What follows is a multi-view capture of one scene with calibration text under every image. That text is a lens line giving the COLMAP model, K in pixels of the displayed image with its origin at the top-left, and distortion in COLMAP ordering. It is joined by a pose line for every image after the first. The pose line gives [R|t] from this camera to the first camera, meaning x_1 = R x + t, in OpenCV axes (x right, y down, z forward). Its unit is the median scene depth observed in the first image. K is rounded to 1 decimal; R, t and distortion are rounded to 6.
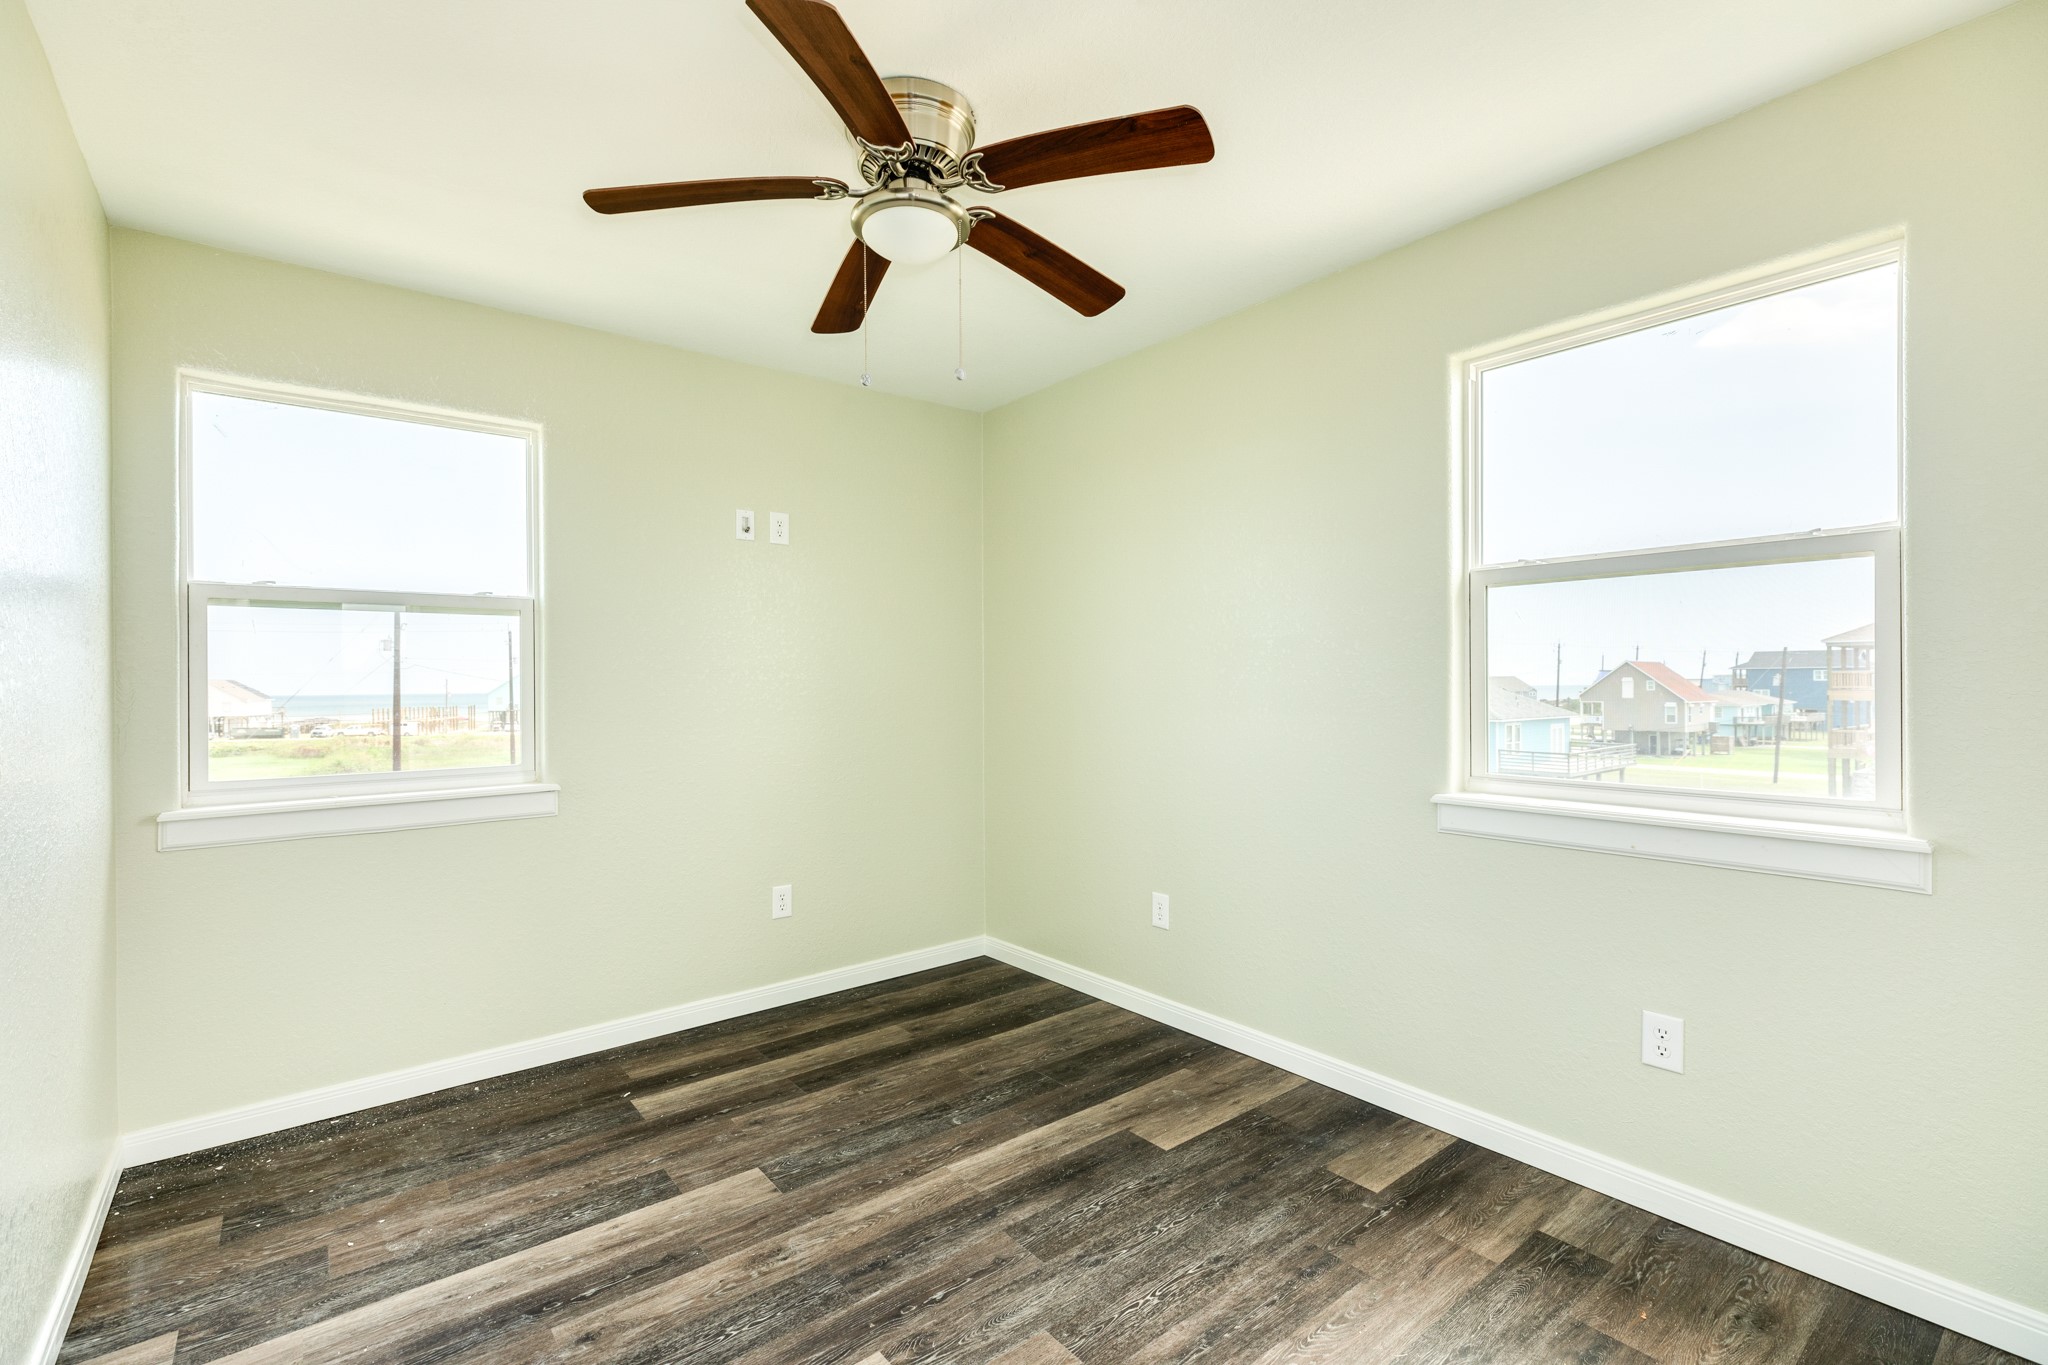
lens RADIAL K [[909.5, 0, 1019.7], [0, 909.5, 684.9], [0, 0, 1]] dist [0.013918, 0.000285]
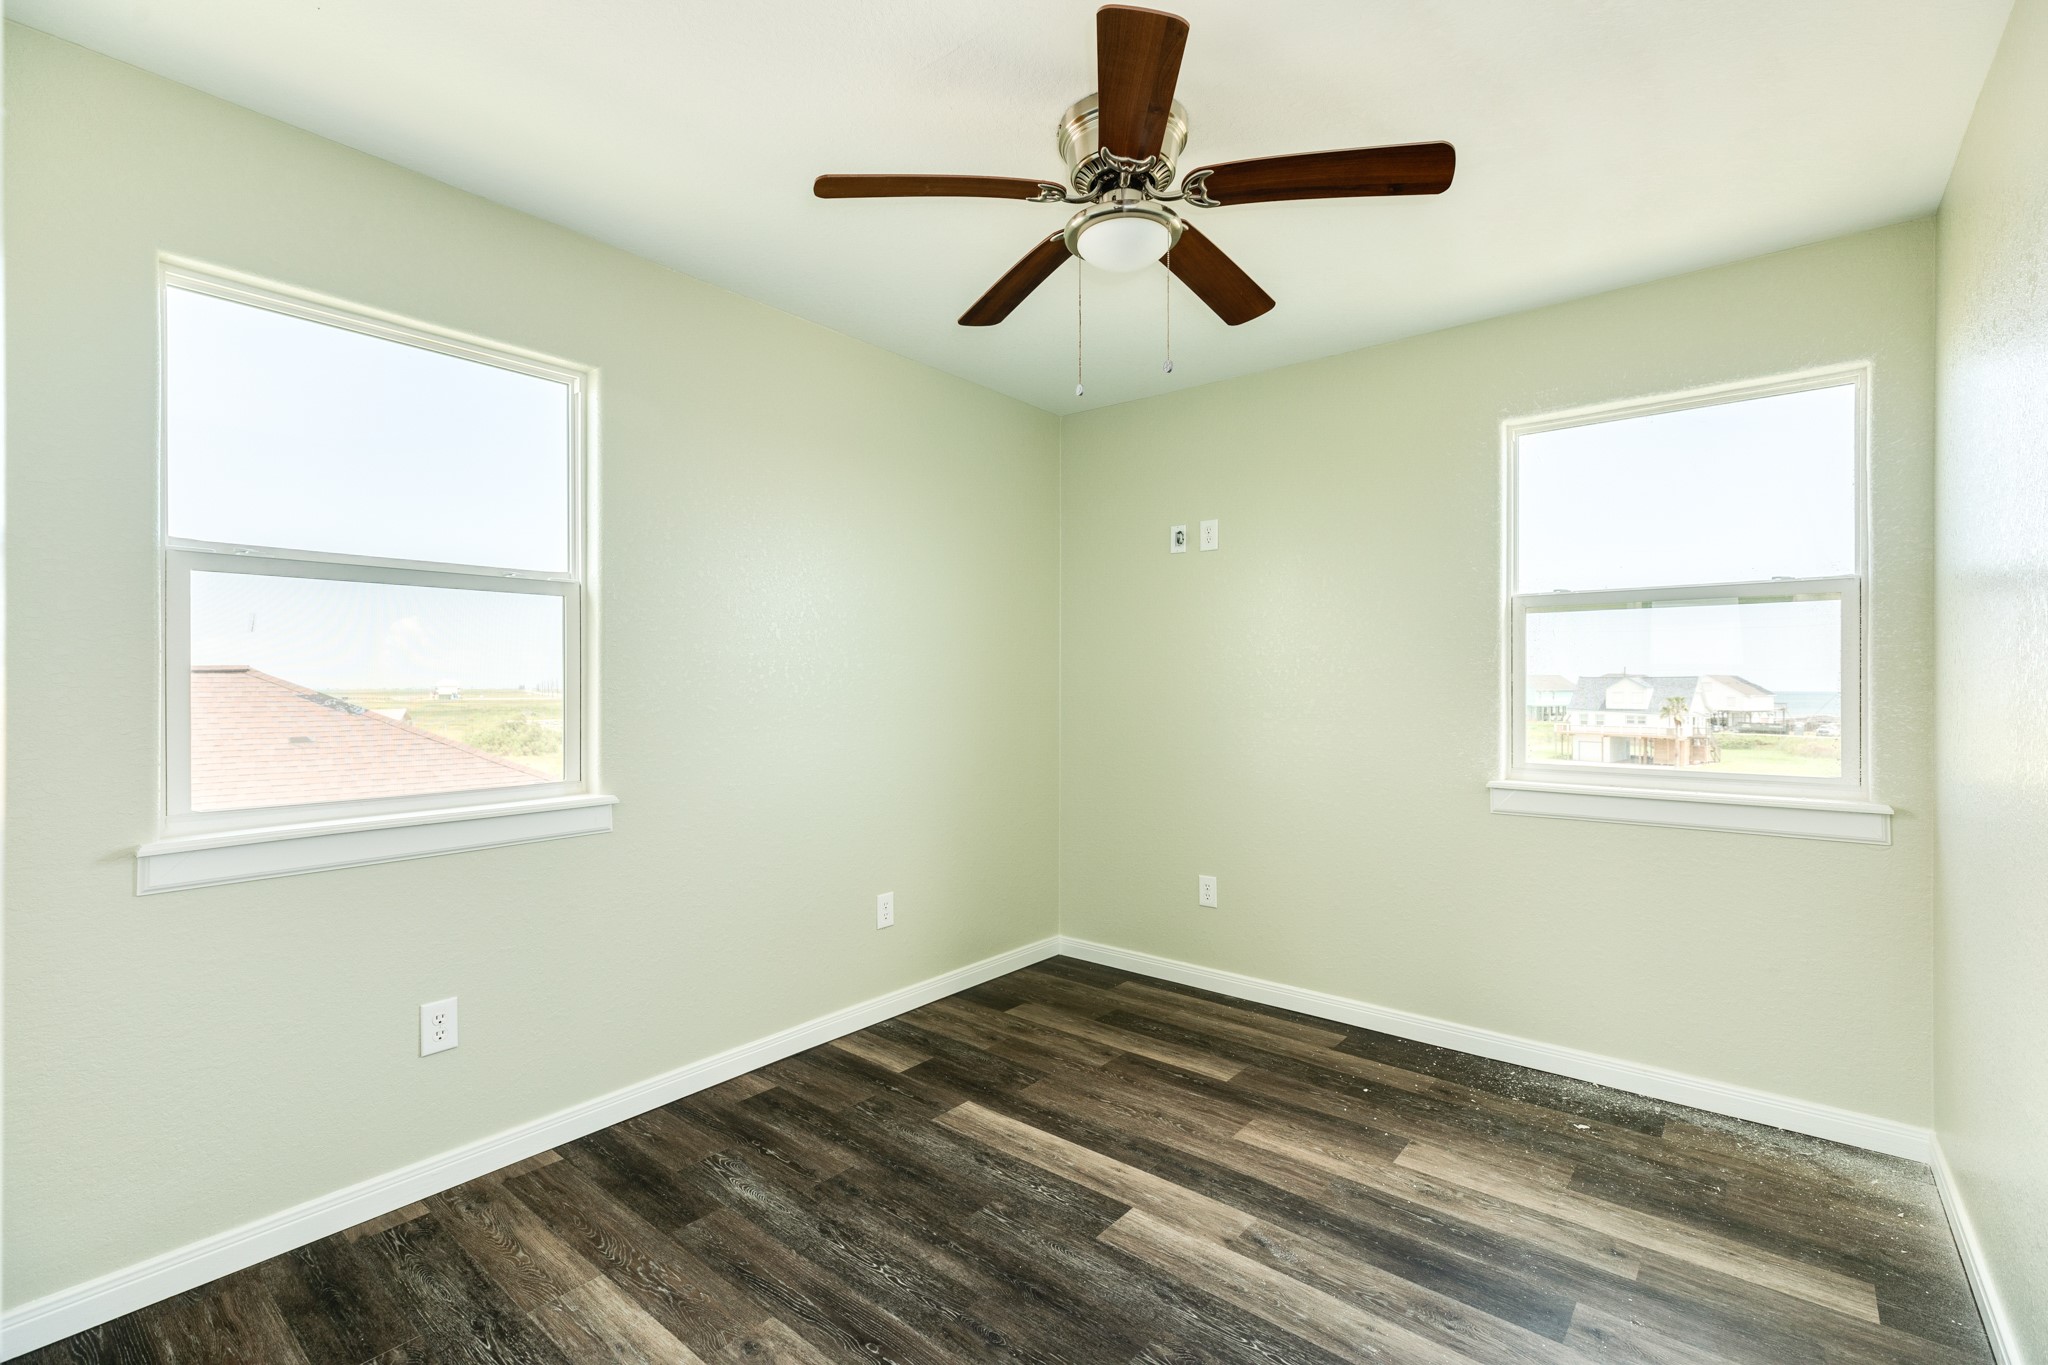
lens RADIAL K [[890.1, 0, 1024.0], [0, 890.1, 702.2], [0, 0, 1]] dist [0.003196, 0.000113]
pose [[0.945392, 0.005809, 0.325885, -0.510165], [-0.010968, 0.999842, 0.013997, 0.005035], [-0.325752, -0.016807, 0.945306, 0.084550]]
